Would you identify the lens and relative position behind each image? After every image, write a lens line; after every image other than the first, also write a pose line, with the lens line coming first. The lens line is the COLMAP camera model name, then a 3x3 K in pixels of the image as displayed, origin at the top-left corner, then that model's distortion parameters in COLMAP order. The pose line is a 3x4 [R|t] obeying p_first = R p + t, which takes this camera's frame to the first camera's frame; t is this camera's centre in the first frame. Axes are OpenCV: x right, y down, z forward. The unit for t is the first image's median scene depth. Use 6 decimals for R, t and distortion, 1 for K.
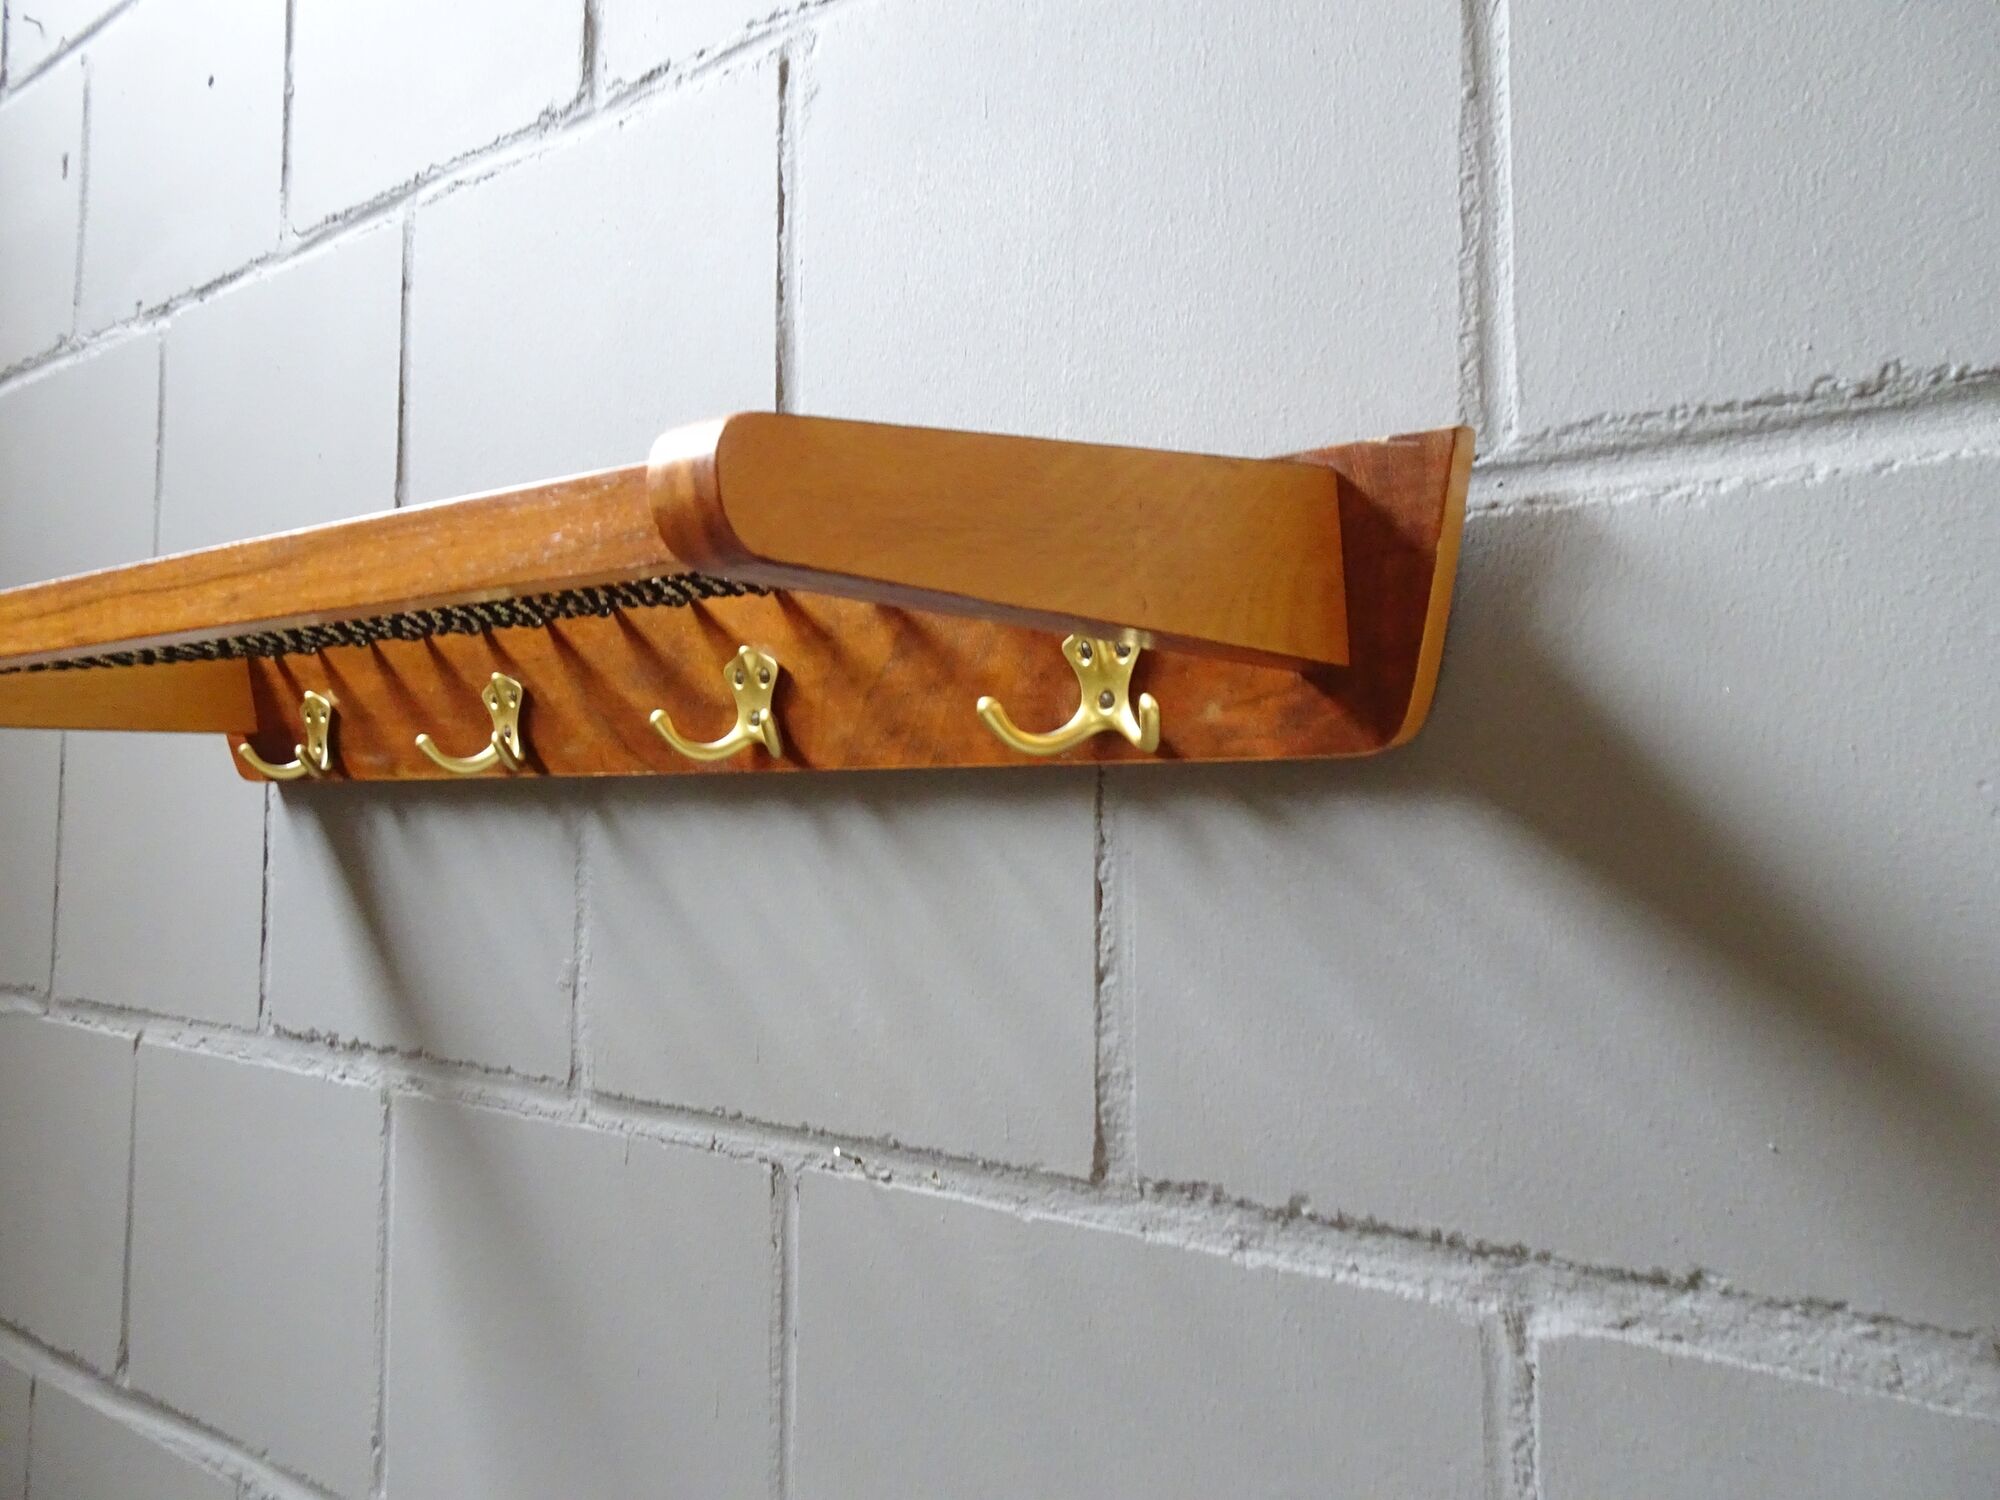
lens RADIAL K [[1439.8, 0, 999.0], [0, 1439.8, 750.4], [0, 0, 1]] dist [0.000701, 0.010667]
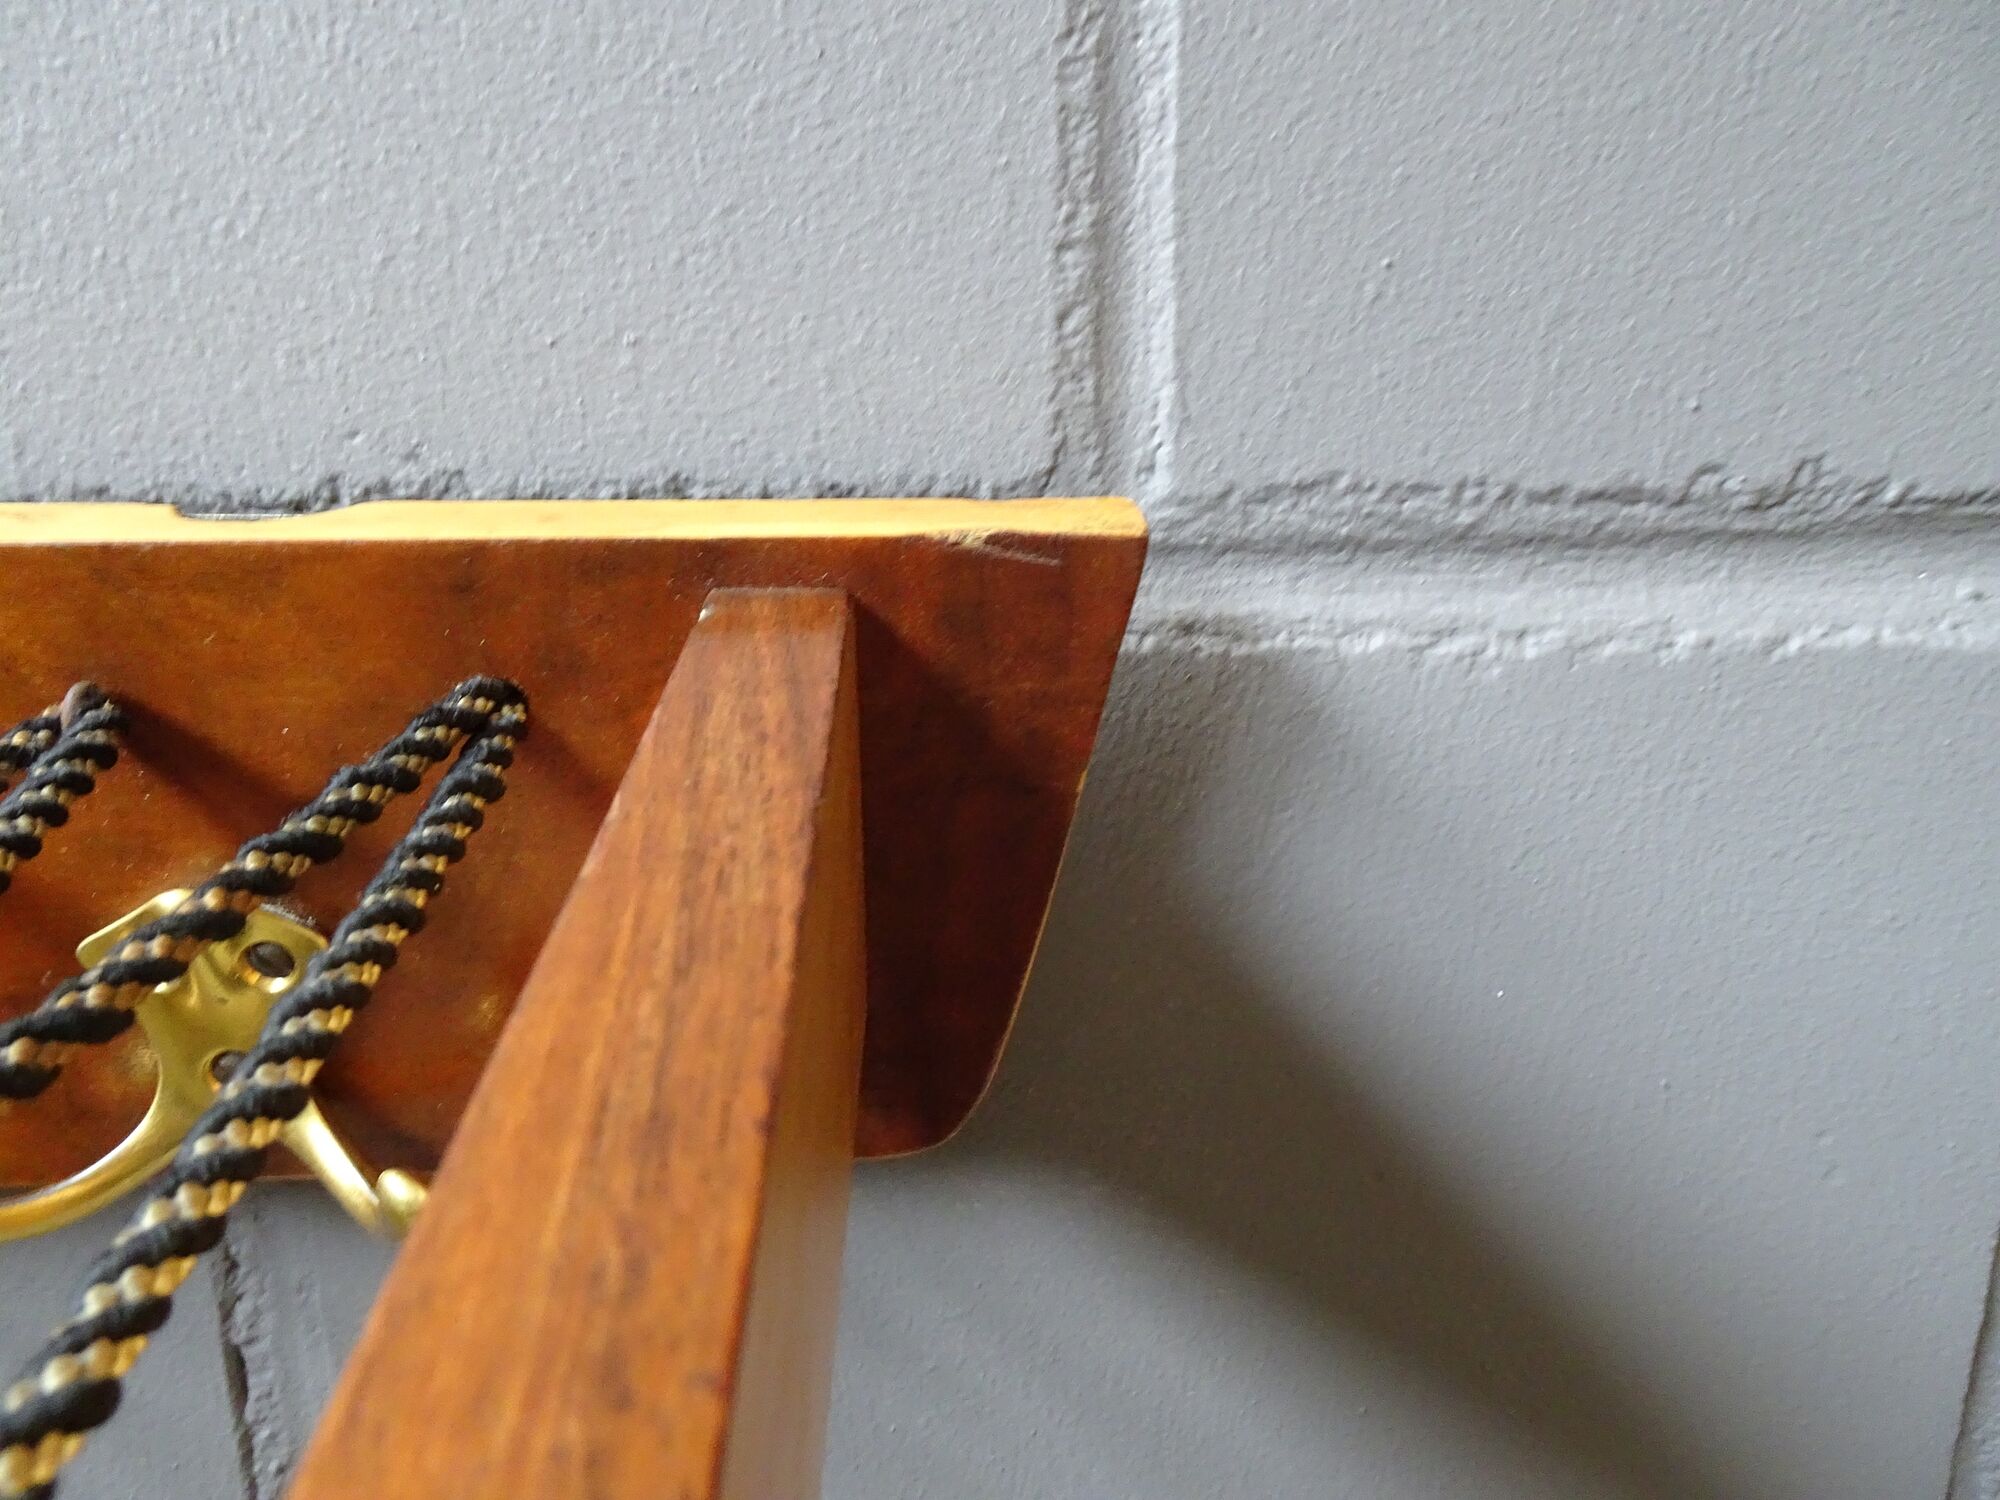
lens RADIAL K [[1439.8, 0, 992.2], [0, 1439.8, 730.4], [0, 0, 1]] dist [0.000701, 0.010667]
pose [[0.772588, -0.159467, 0.614556, 0.006161], [-0.030749, 0.957410, 0.287089, -0.274182], [-0.634163, -0.240698, 0.734780, 0.655489]]
